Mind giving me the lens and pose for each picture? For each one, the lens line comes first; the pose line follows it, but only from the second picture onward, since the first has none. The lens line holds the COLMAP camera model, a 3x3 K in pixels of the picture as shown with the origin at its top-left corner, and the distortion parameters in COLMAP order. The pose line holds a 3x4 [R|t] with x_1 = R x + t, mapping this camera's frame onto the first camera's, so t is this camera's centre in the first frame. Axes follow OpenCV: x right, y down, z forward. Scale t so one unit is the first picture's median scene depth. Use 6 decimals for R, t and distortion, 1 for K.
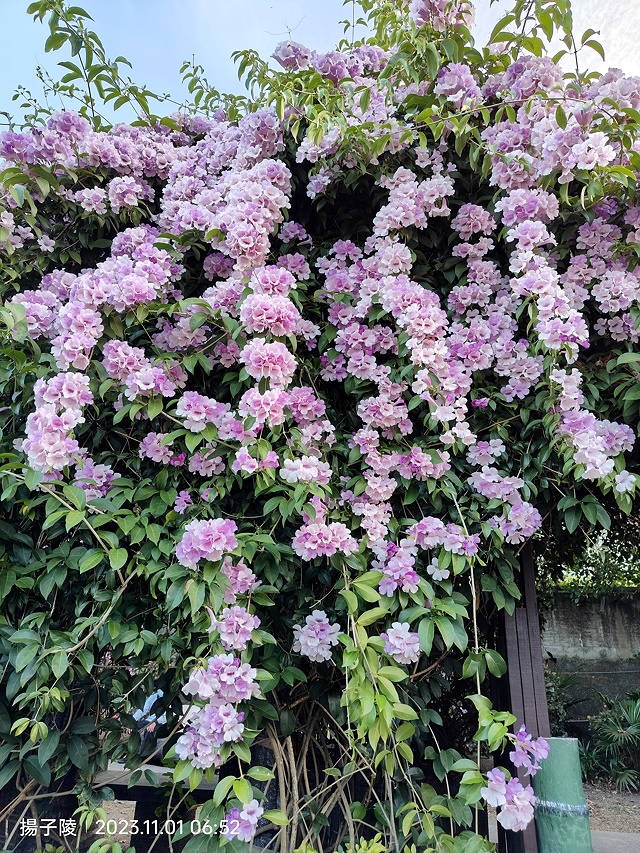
lens RADIAL K [[580.2, 0, 328.3], [0, 580.2, 426.1], [0, 0, 1]] dist [0.007196, 0.000672]
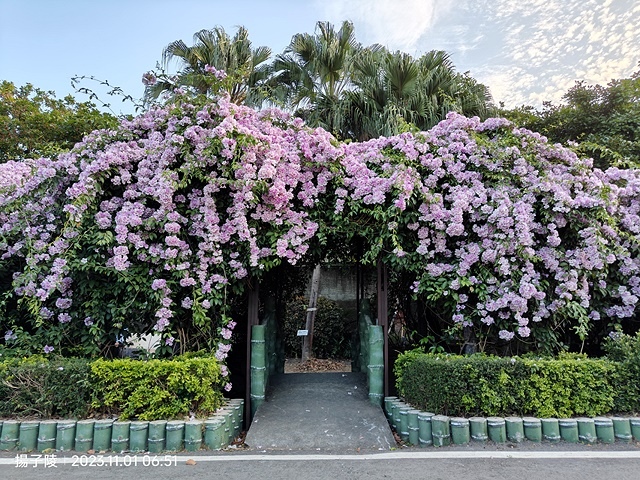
lens RADIAL K [[435.3, 0, 323.4], [0, 435.3, 239.2], [0, 0, 1]] dist [0.007196, 0.000672]
pose [[0.979340, -0.002089, 0.202208, 0.302360], [-0.045316, 0.972249, 0.229518, -0.830267], [-0.197076, -0.233939, 0.952068, -2.028265]]
